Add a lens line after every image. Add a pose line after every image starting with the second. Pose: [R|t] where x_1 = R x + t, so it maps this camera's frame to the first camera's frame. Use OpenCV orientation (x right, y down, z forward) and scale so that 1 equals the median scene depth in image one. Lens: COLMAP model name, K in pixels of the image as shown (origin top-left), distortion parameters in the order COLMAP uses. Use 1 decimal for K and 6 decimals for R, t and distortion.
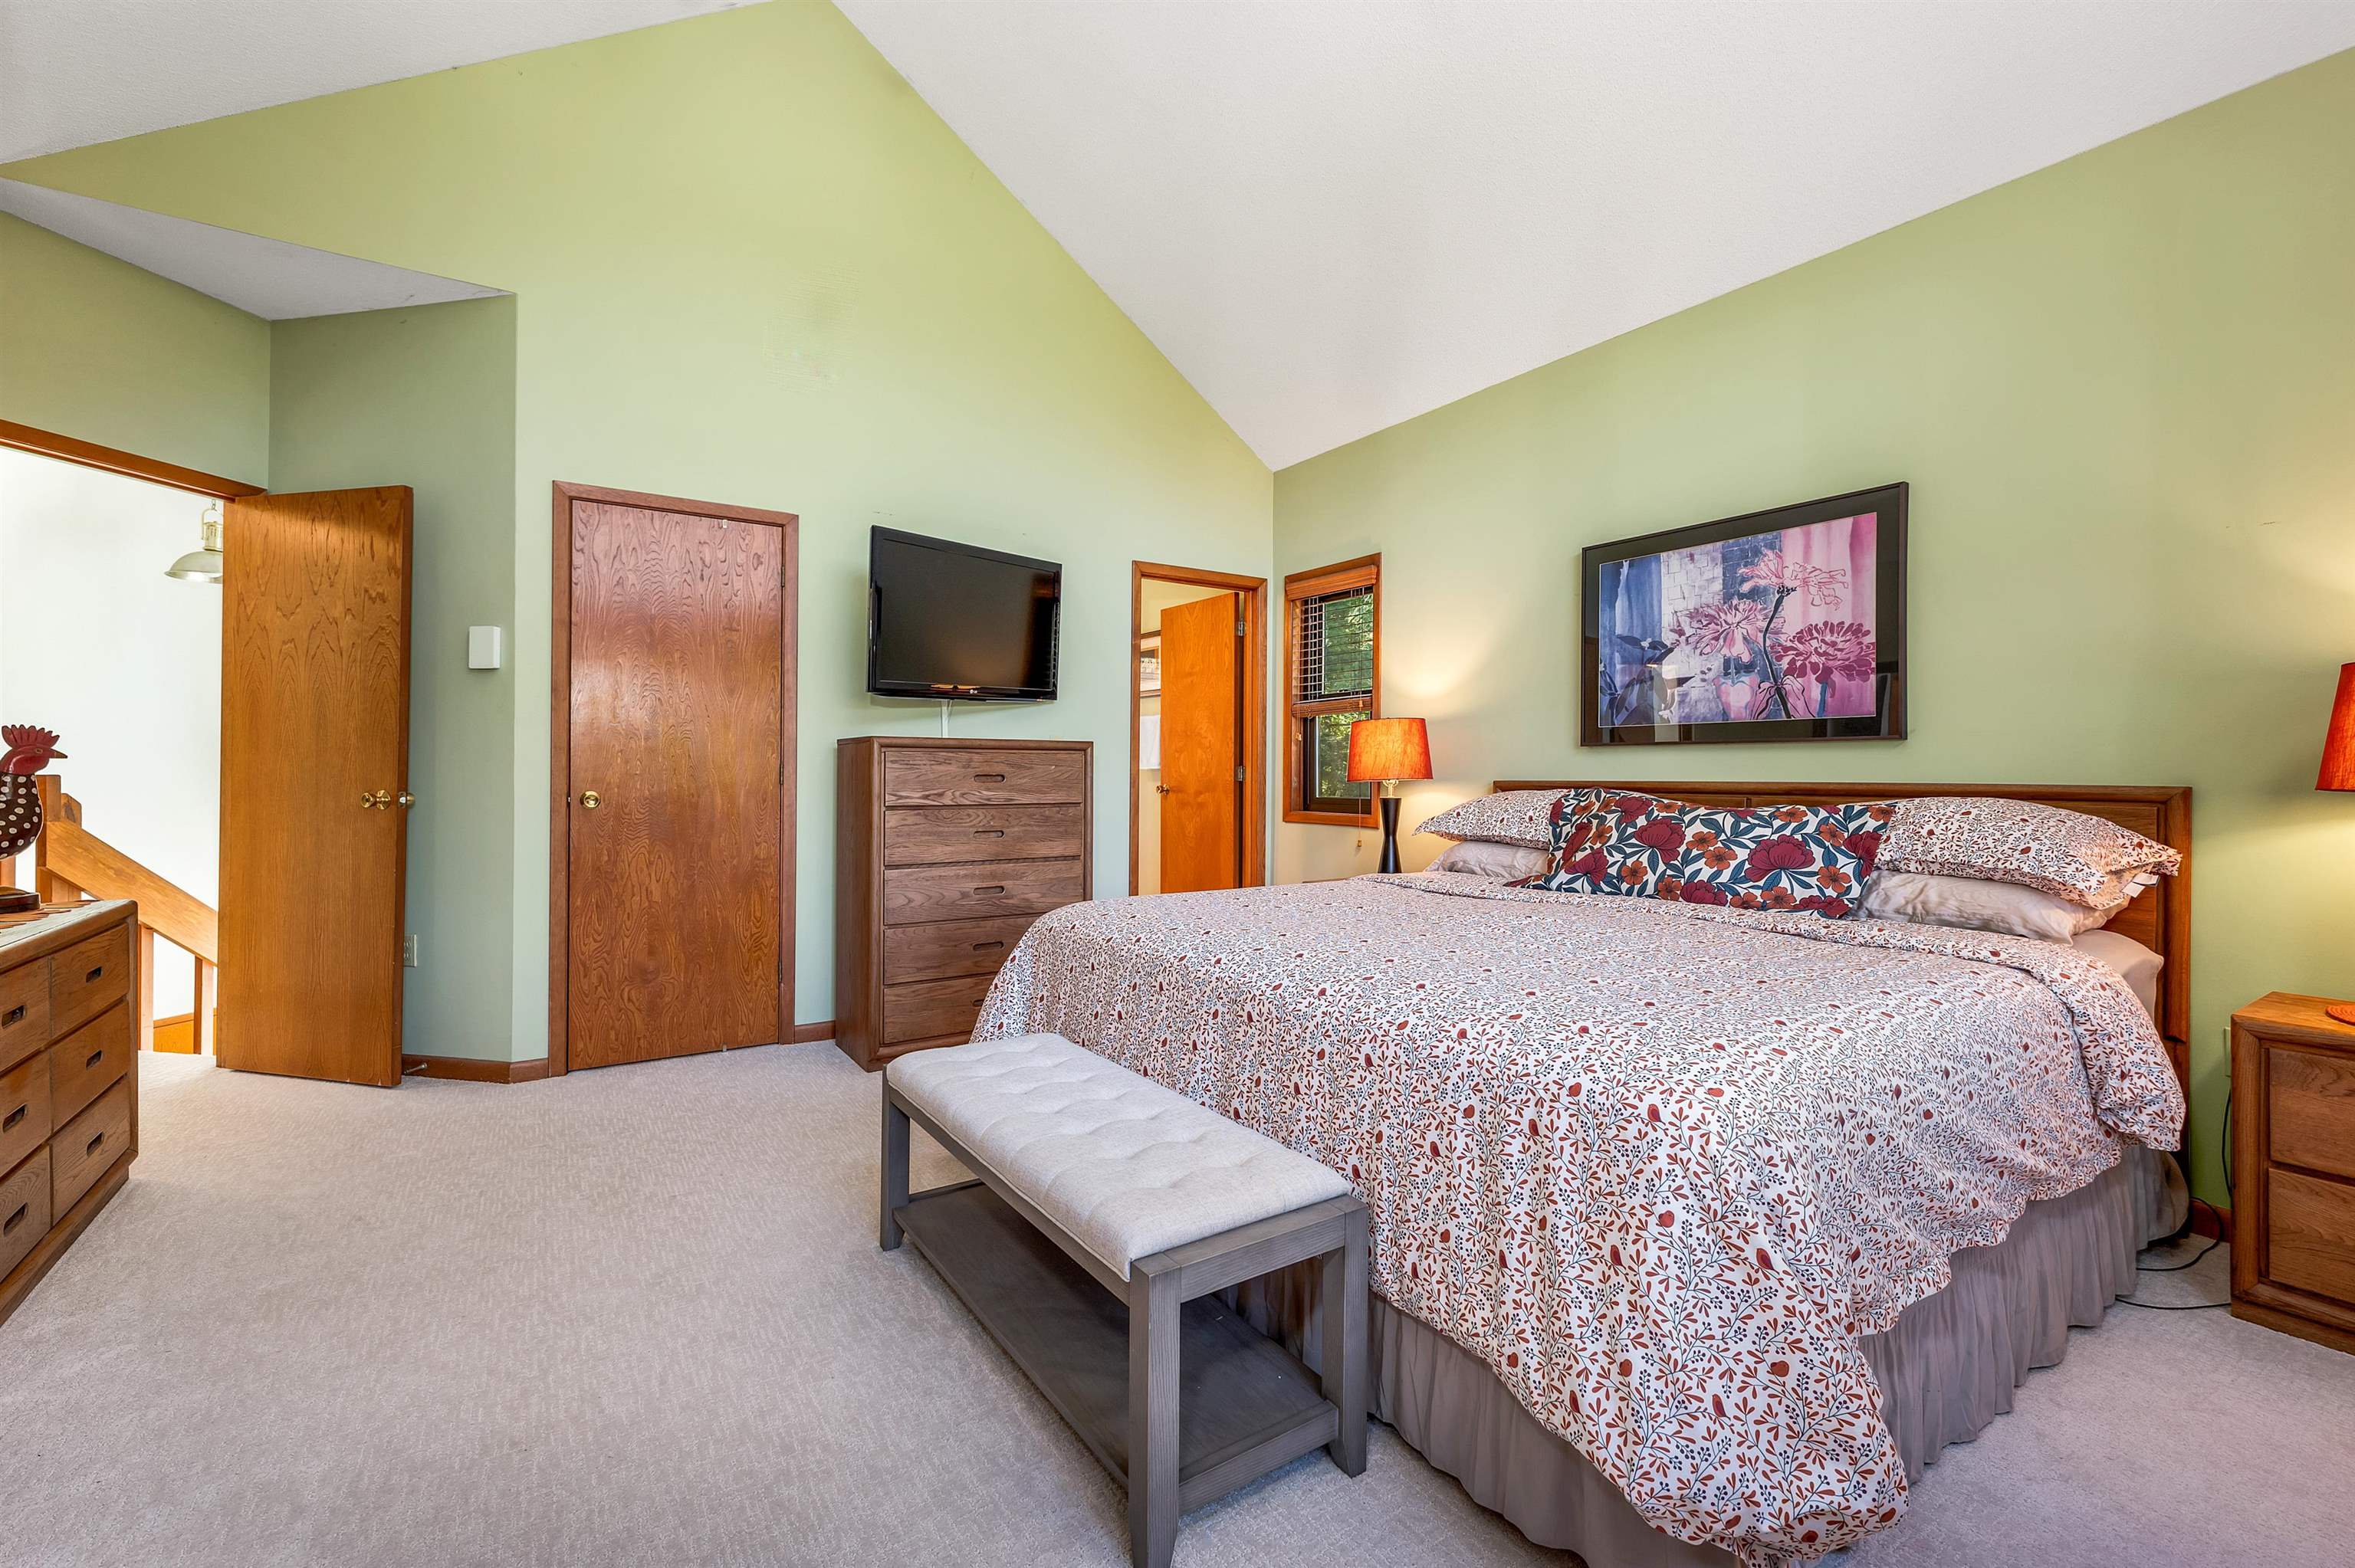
lens RADIAL K [[993.1, 0, 1179.0], [0, 993.1, 769.3], [0, 0, 1]] dist [0.001386, 0.000203]
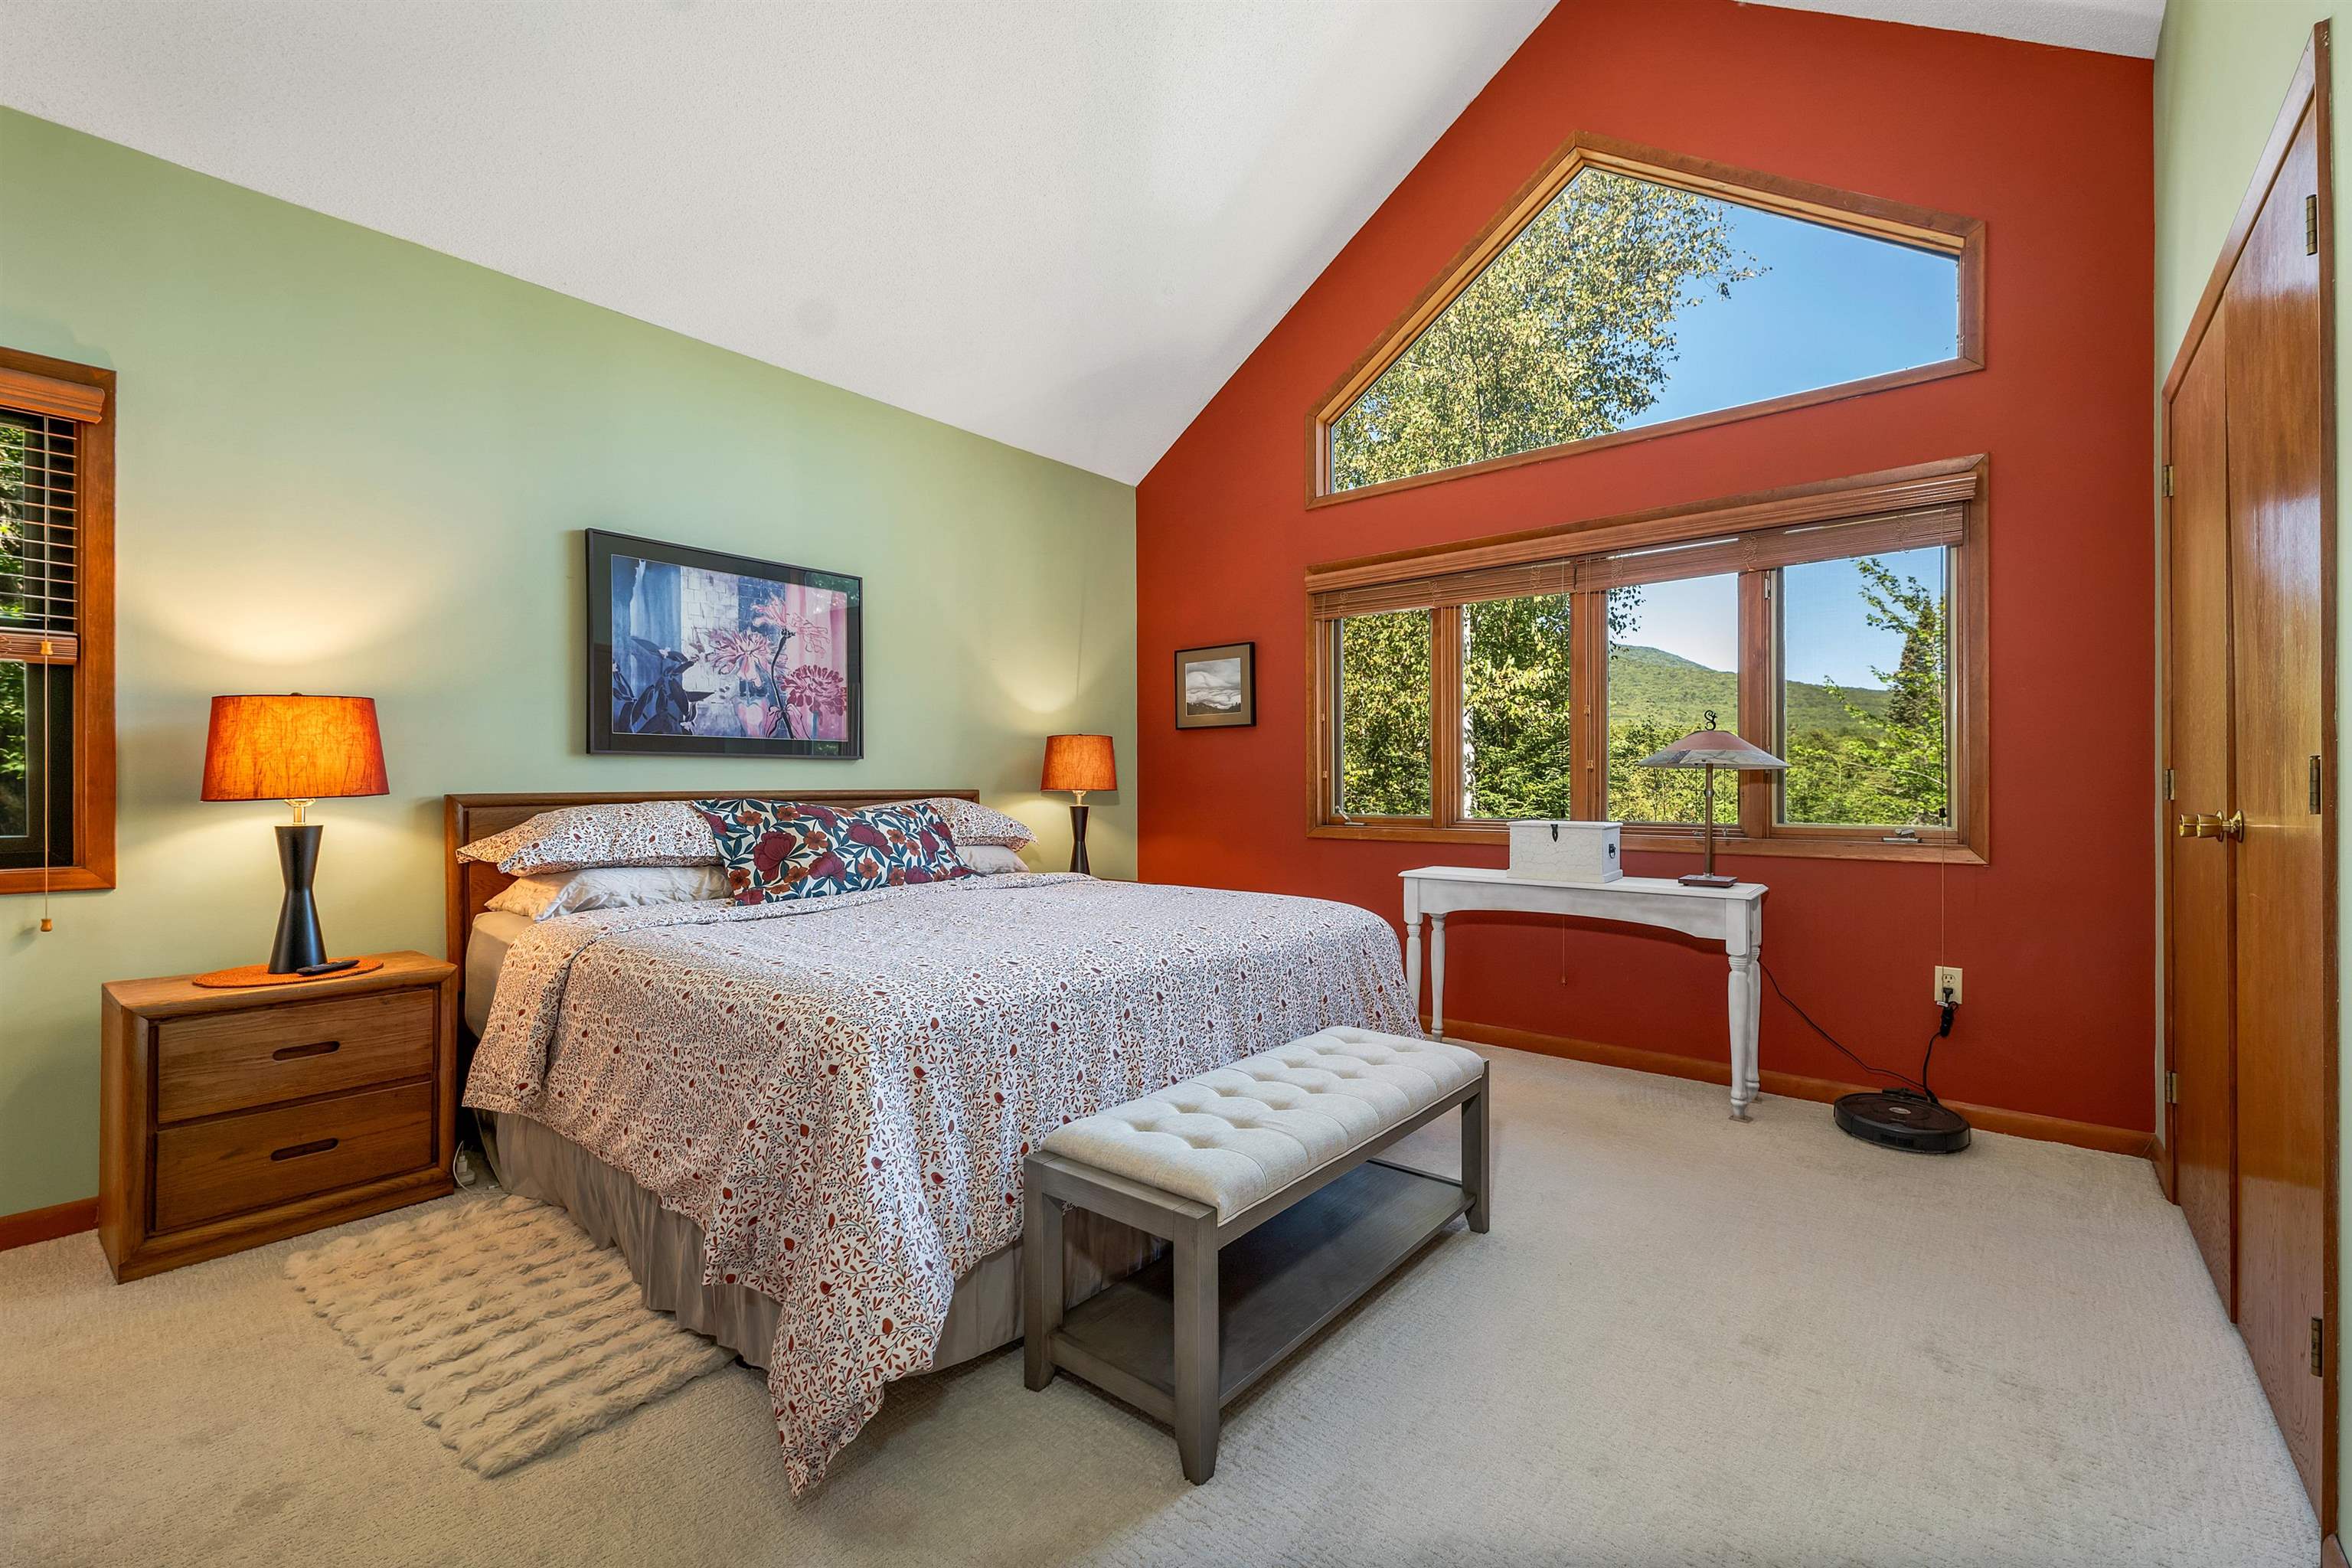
lens RADIAL K [[992.0, 0, 1177.0], [0, 992.0, 784.8], [0, 0, 1]] dist [0.001386, 0.000203]
pose [[-0.286866, -0.005707, 0.957954, -0.689764], [-0.003674, 0.999981, 0.004857, -0.001663], [-0.957964, -0.002126, -0.286882, 0.884299]]
